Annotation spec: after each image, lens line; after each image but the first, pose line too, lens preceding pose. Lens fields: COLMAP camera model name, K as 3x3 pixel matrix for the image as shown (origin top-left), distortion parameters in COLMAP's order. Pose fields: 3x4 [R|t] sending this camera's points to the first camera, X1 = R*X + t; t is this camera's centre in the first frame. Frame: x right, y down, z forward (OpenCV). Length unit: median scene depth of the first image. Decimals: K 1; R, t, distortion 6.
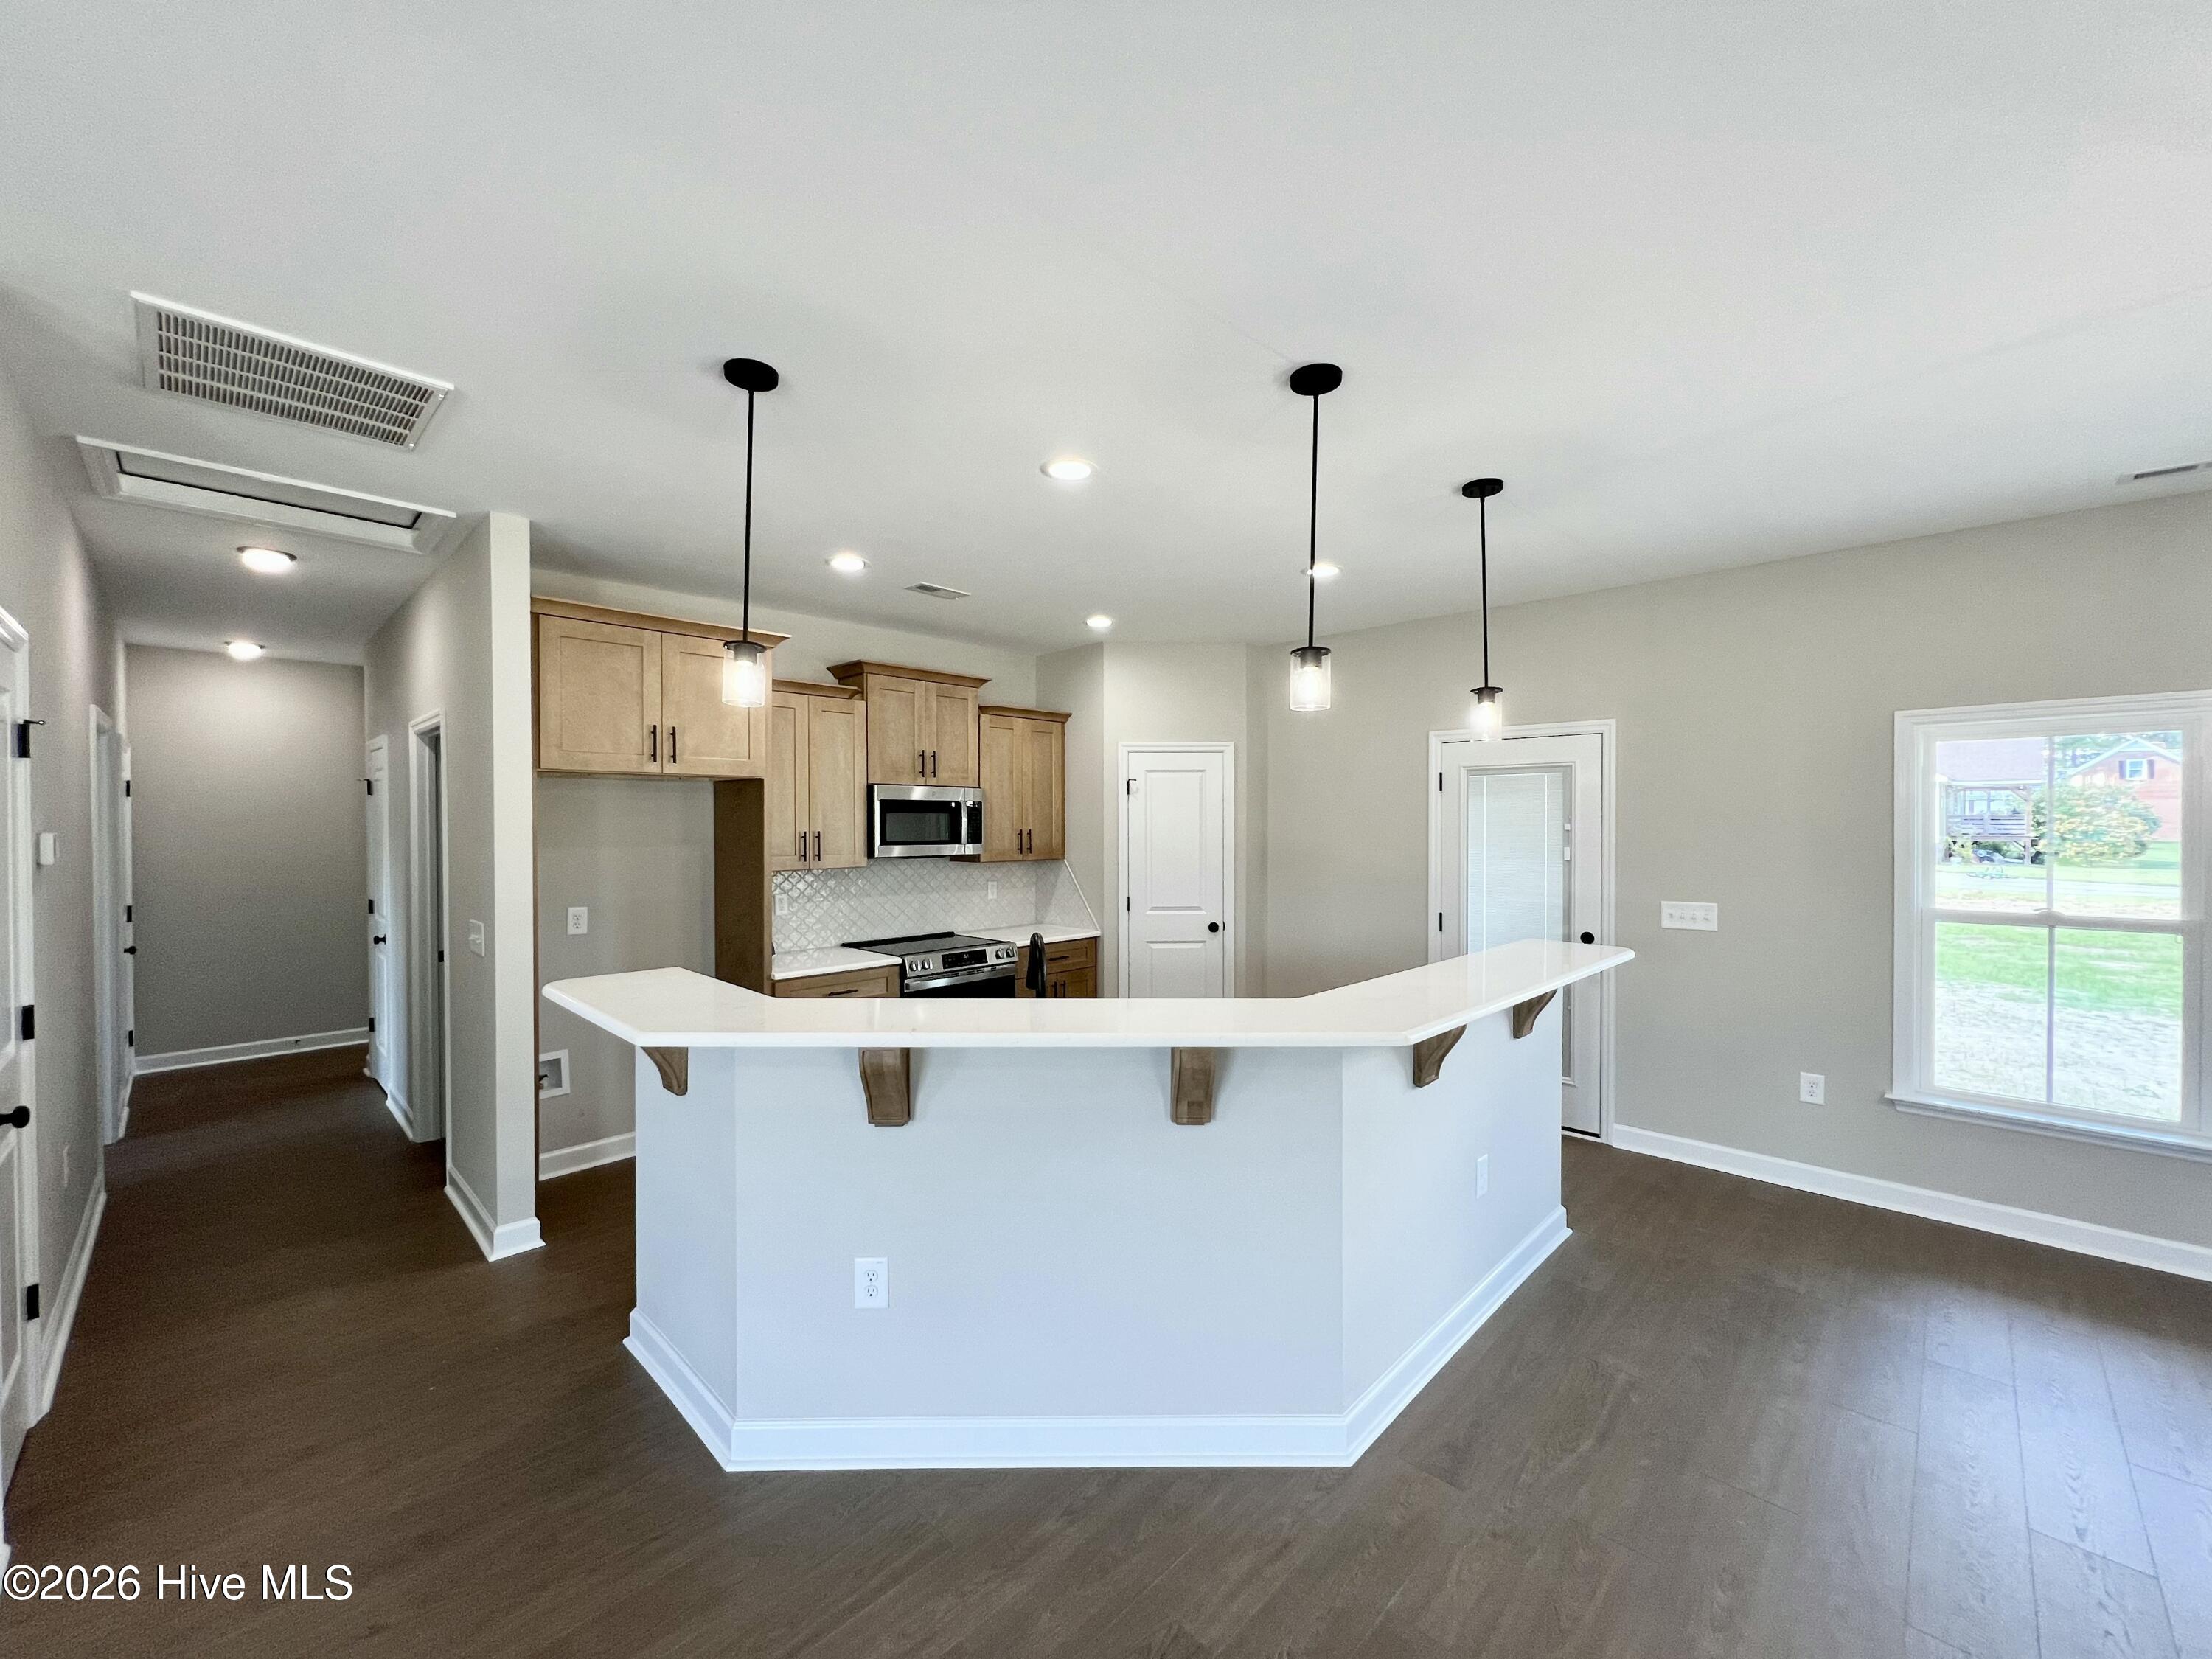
lens RADIAL K [[884.0, 0, 1106.0], [0, 884.0, 829.5], [0, 0, 1]] dist [-0.005665, 0.000310]
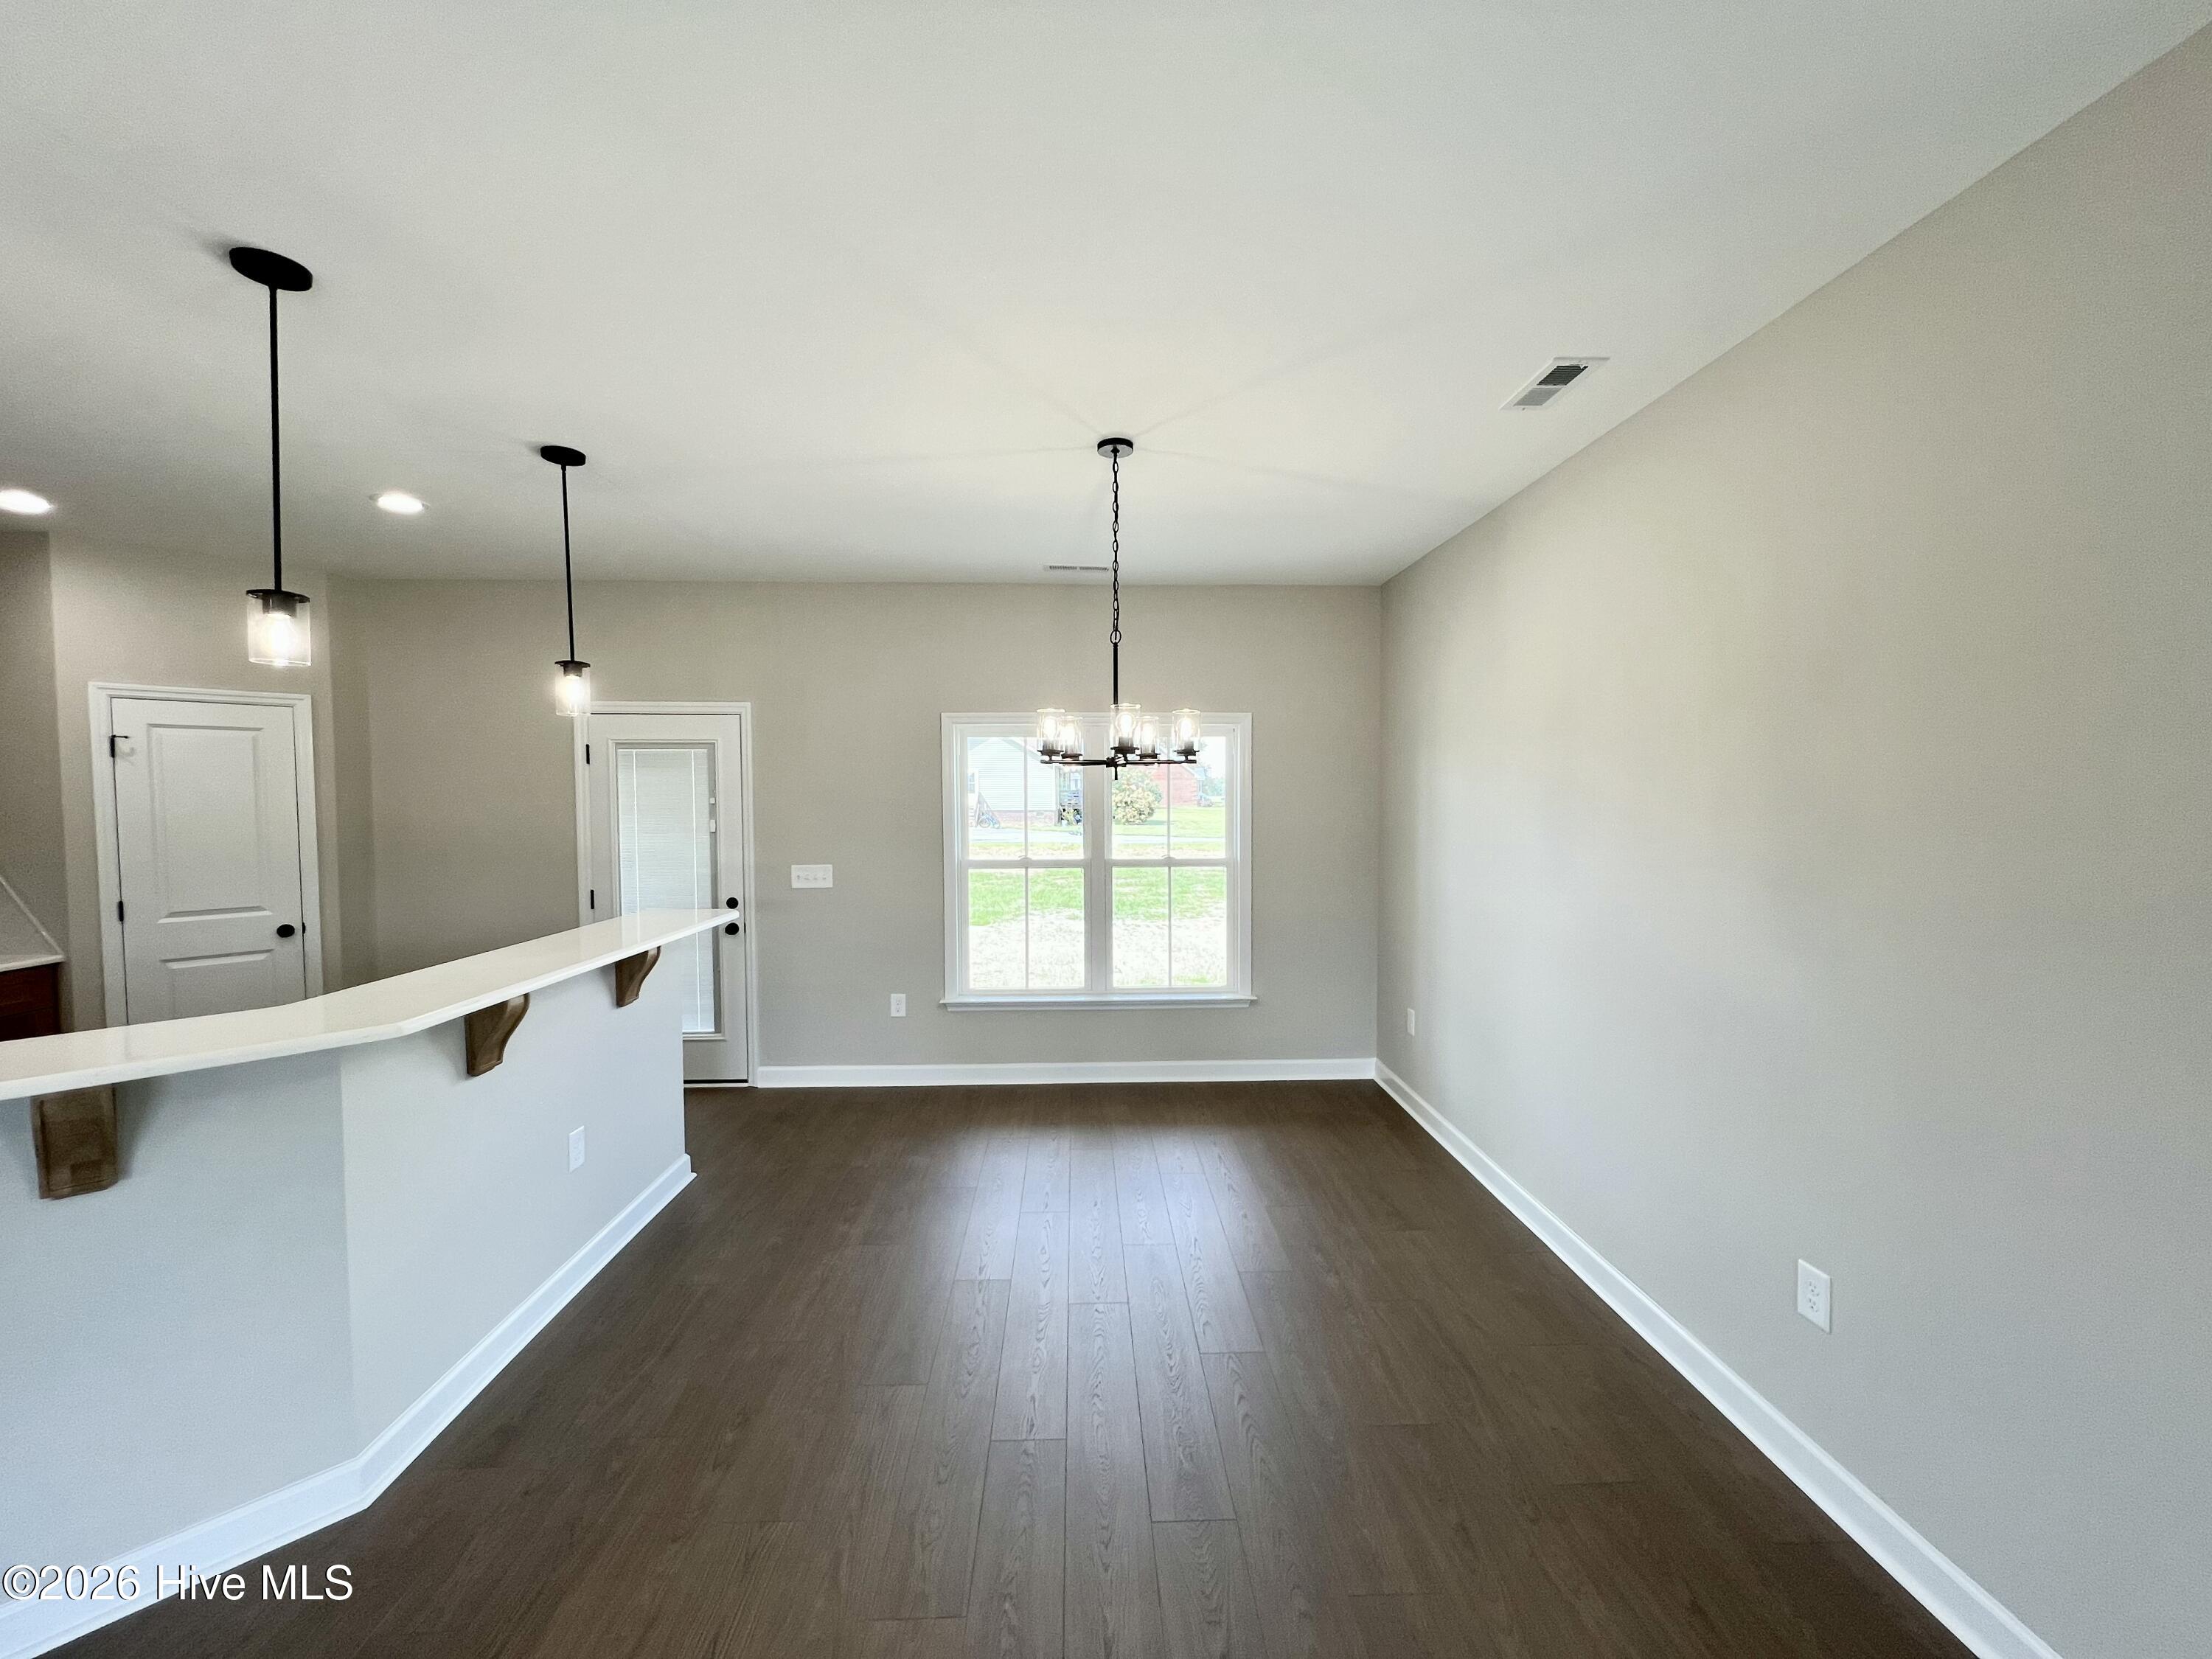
lens RADIAL K [[880.5, 0, 1106.0], [0, 880.5, 829.5], [0, 0, 1]] dist [-0.000139, 0.000160]
pose [[0.692177, -0.027984, 0.721185, 0.102528], [0.005821, 0.999432, 0.033195, -0.000803], [-0.721705, -0.018779, 0.691946, -0.098151]]
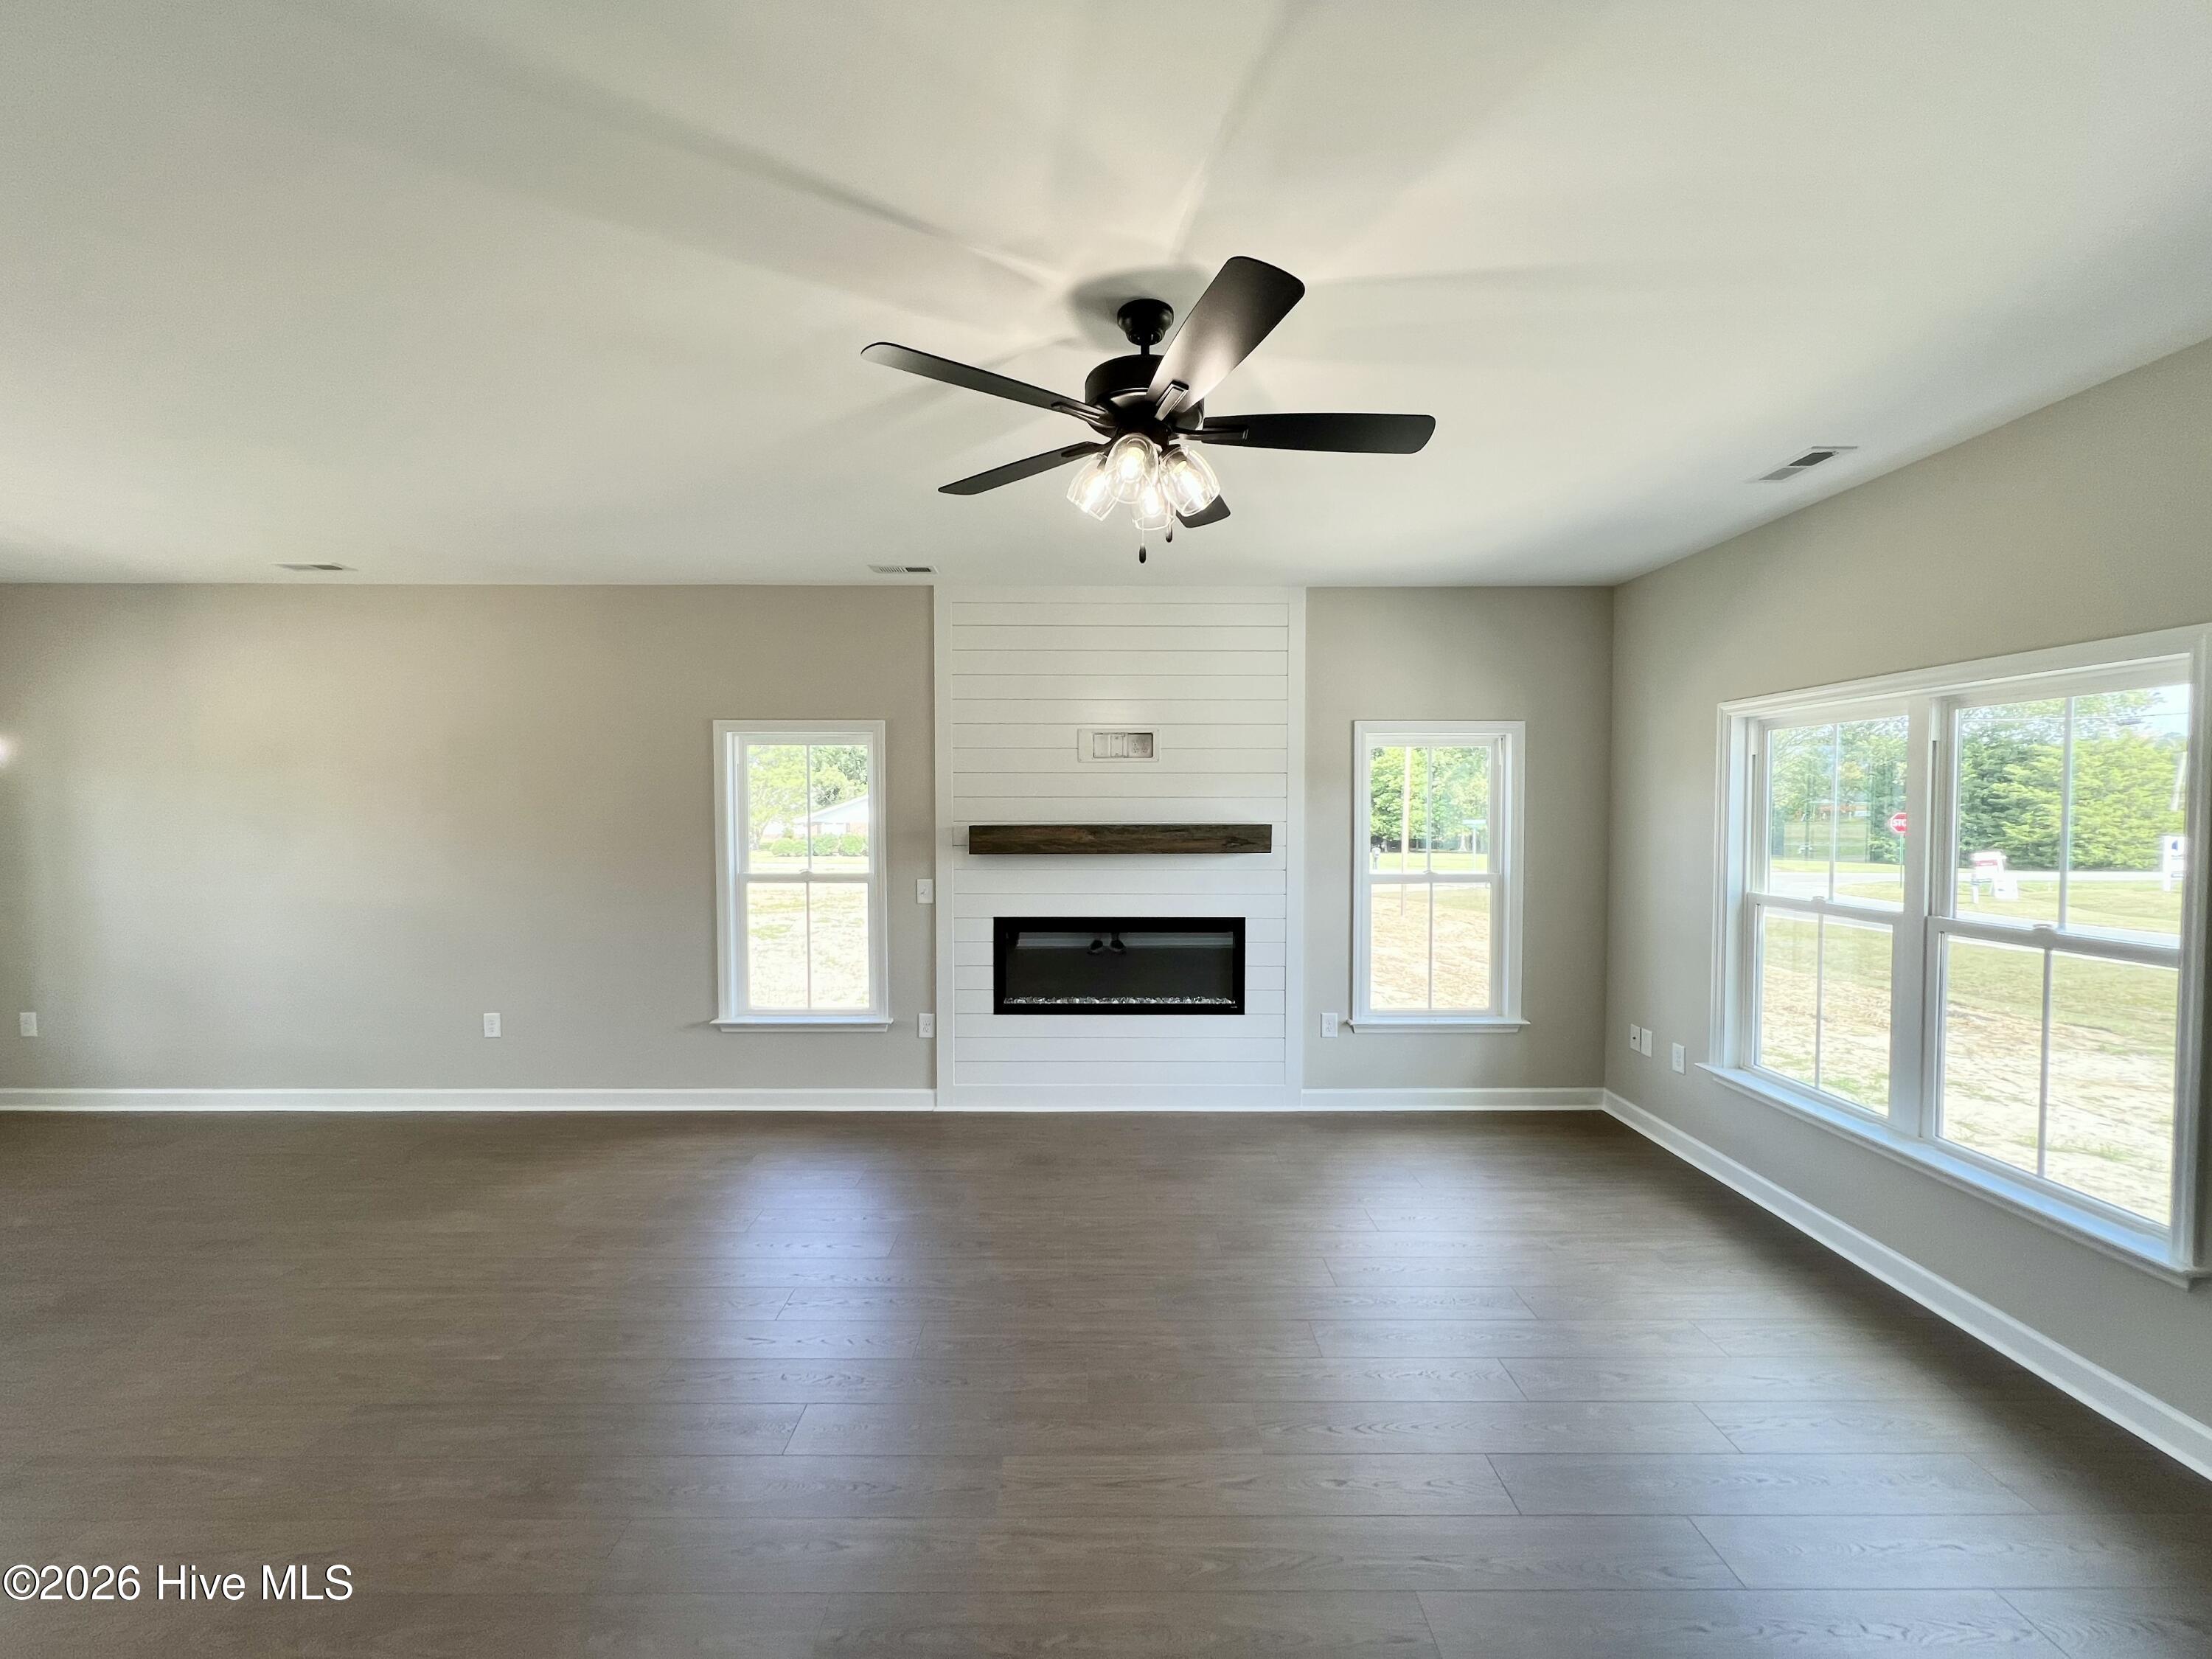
lens RADIAL K [[880.5, 0, 1106.0], [0, 880.5, 829.5], [0, 0, 1]] dist [-0.000139, 0.000160]
pose [[-0.704569, -0.026736, 0.709132, -0.723100], [-0.006080, 0.999481, 0.031642, -0.023347], [-0.709610, 0.017982, -0.704365, 0.214645]]
